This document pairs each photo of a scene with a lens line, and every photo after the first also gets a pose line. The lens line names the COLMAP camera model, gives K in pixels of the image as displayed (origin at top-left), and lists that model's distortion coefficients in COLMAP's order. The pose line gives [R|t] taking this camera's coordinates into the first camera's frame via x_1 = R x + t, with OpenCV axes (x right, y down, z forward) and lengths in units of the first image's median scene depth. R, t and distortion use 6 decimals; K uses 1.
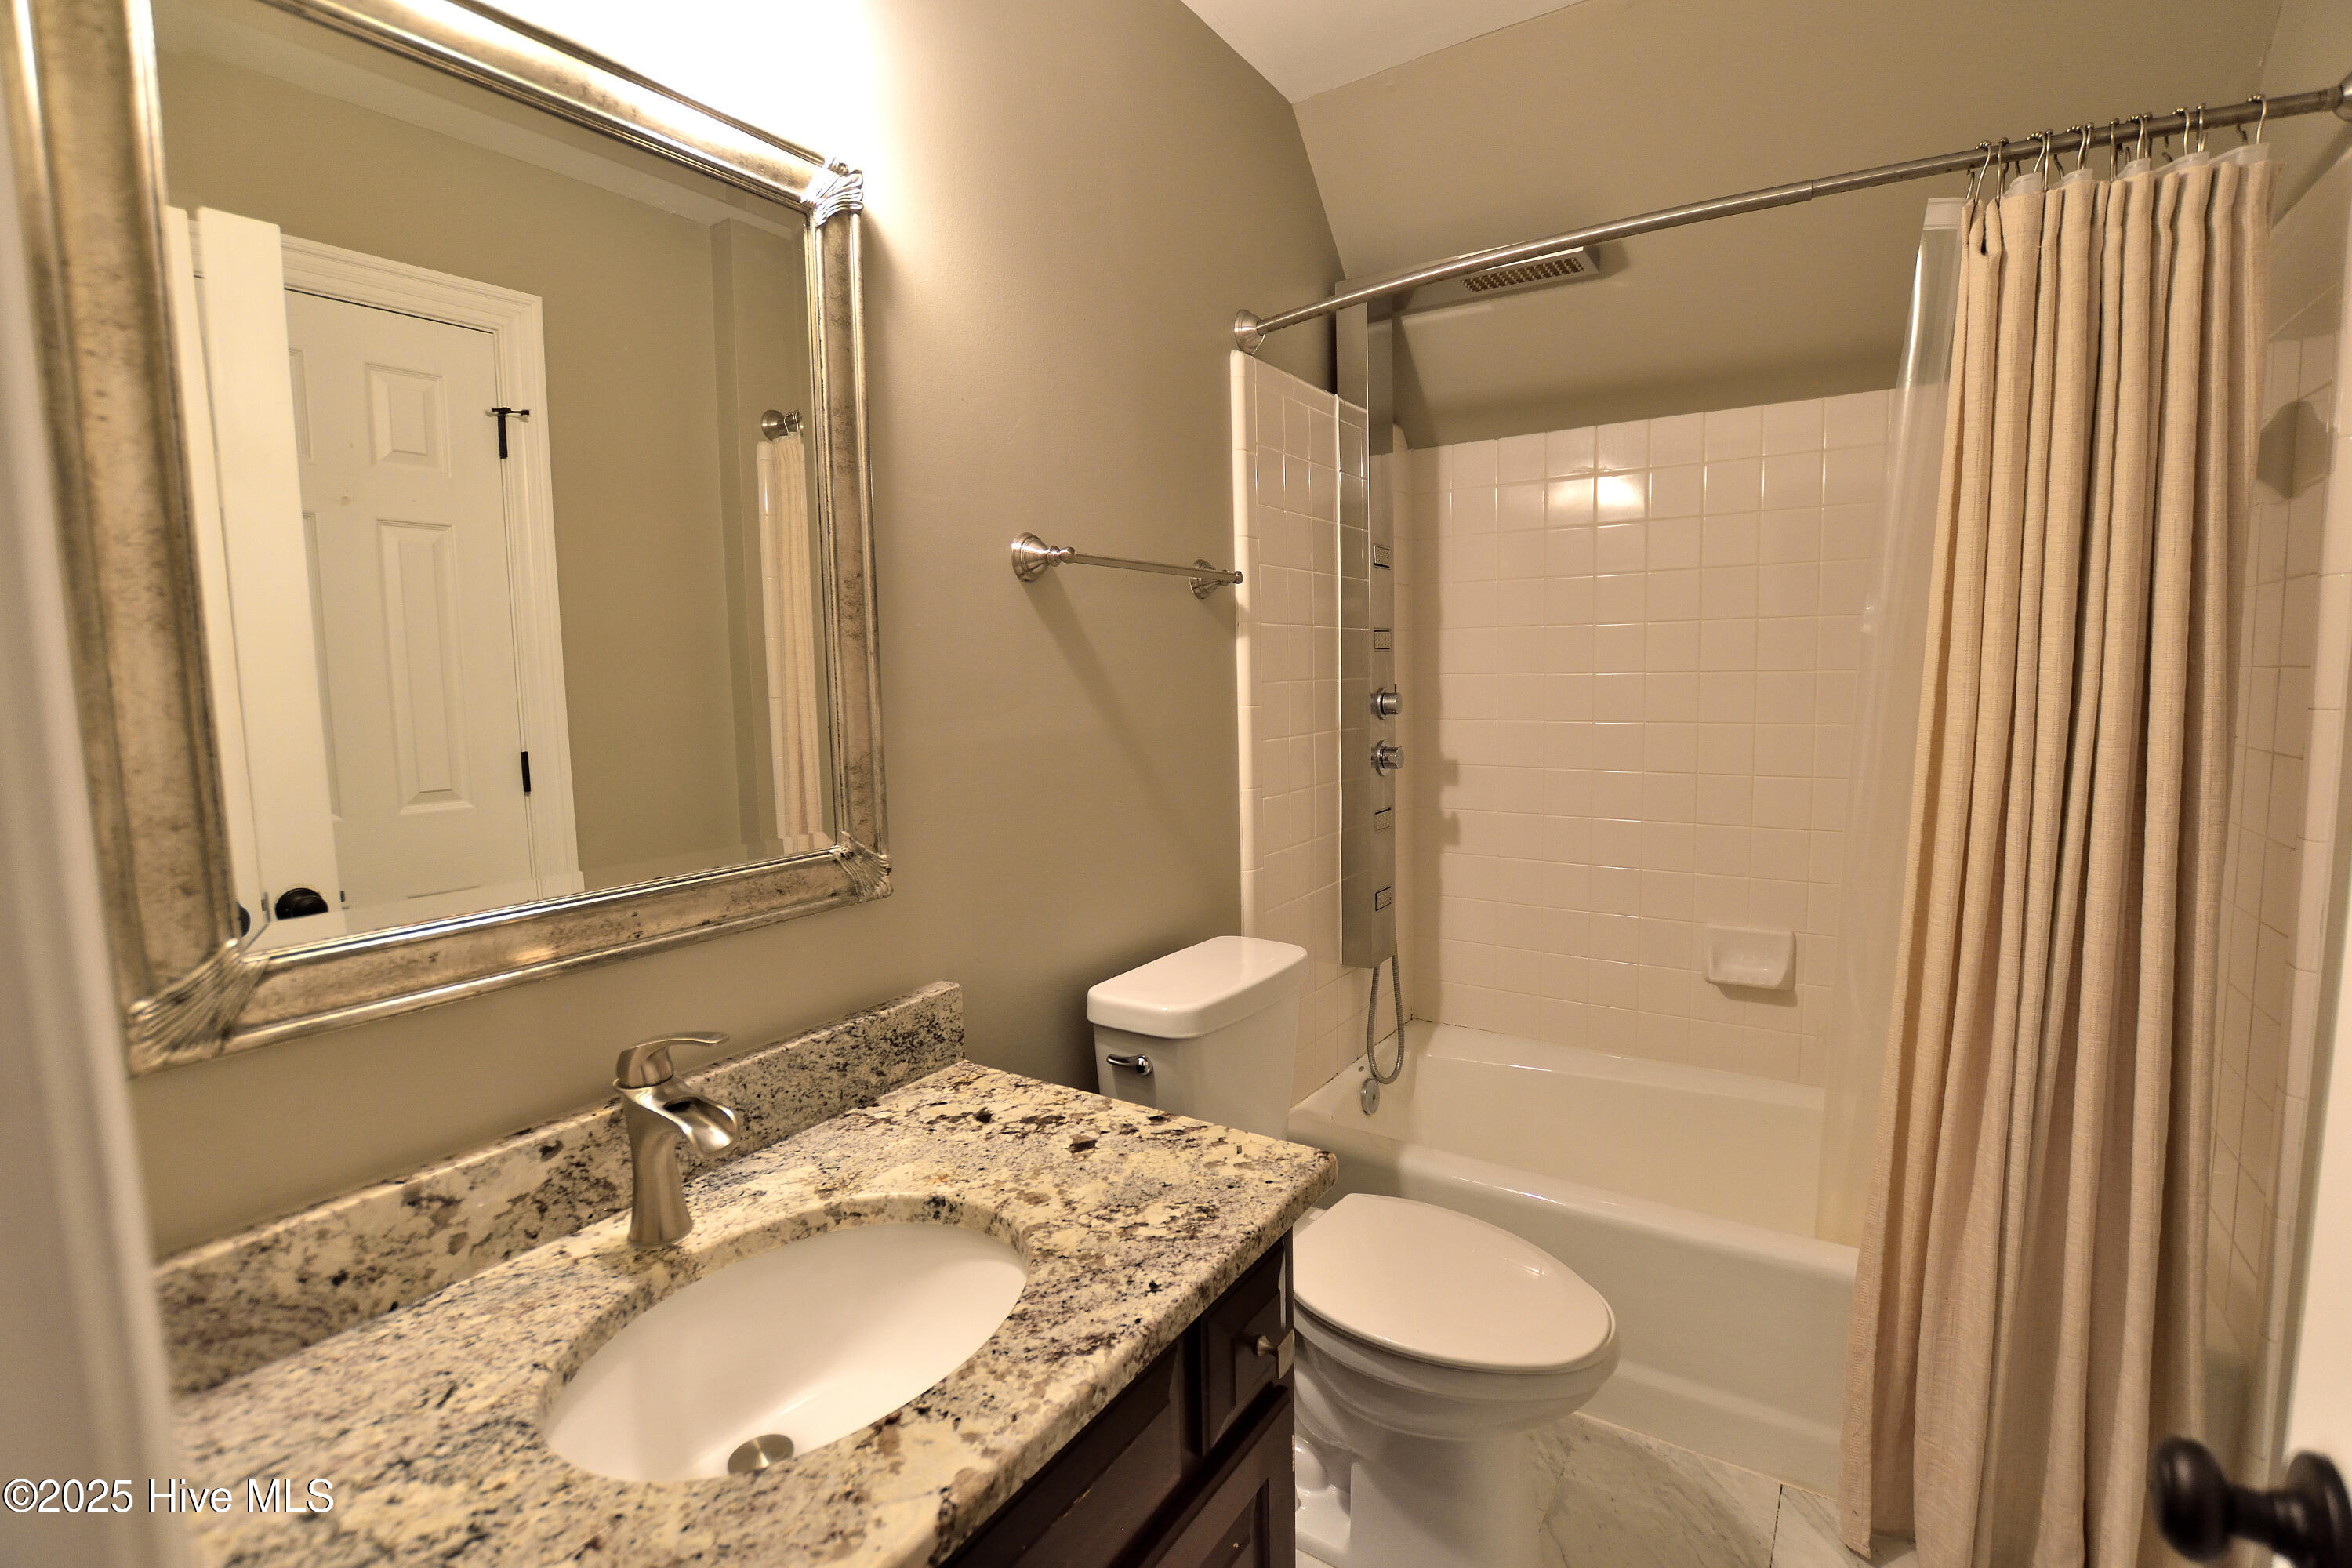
lens RADIAL K [[1073.2, 0, 1181.2], [0, 1073.2, 785.8], [0, 0, 1]] dist [-0.029170, 0.002163]
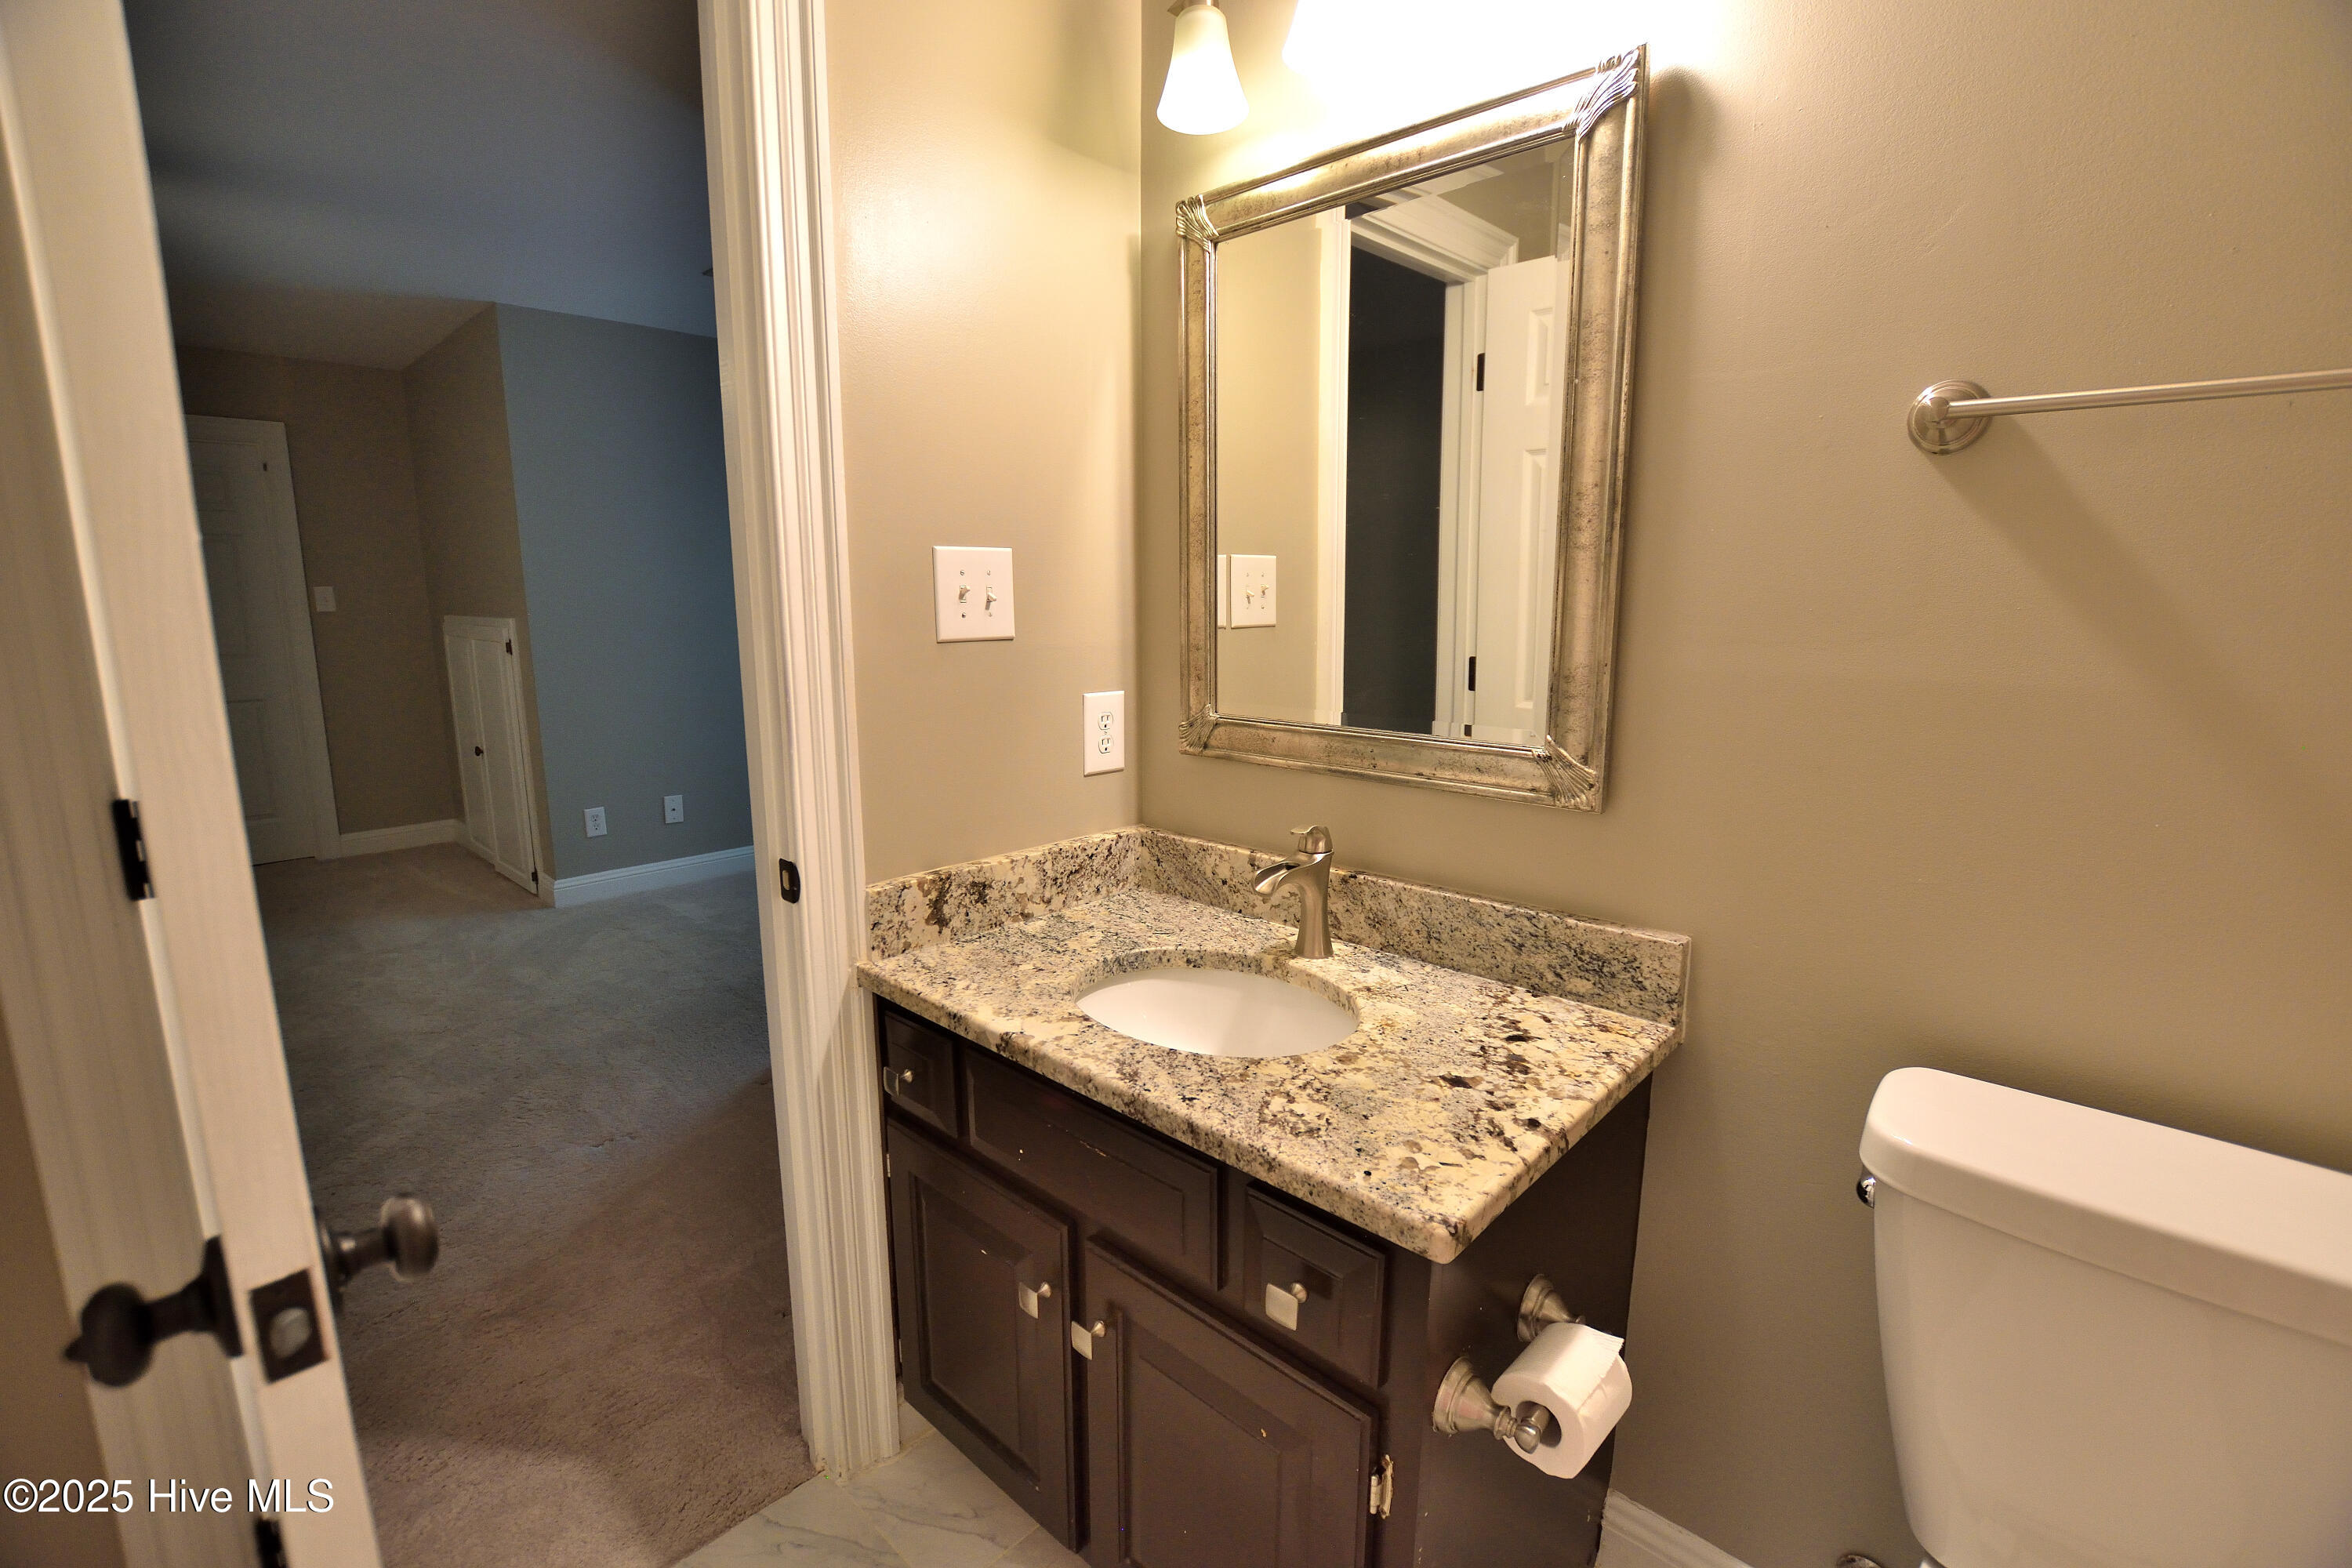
lens RADIAL K [[1038.2, 0, 1182.4], [0, 1038.2, 784.7], [0, 0, 1]] dist [-0.024403, -0.000169]
pose [[-0.178501, 0.195920, -0.964237, 0.785596], [-0.102884, 0.970887, 0.216318, -0.098603], [0.978546, 0.137817, -0.153147, 0.847578]]
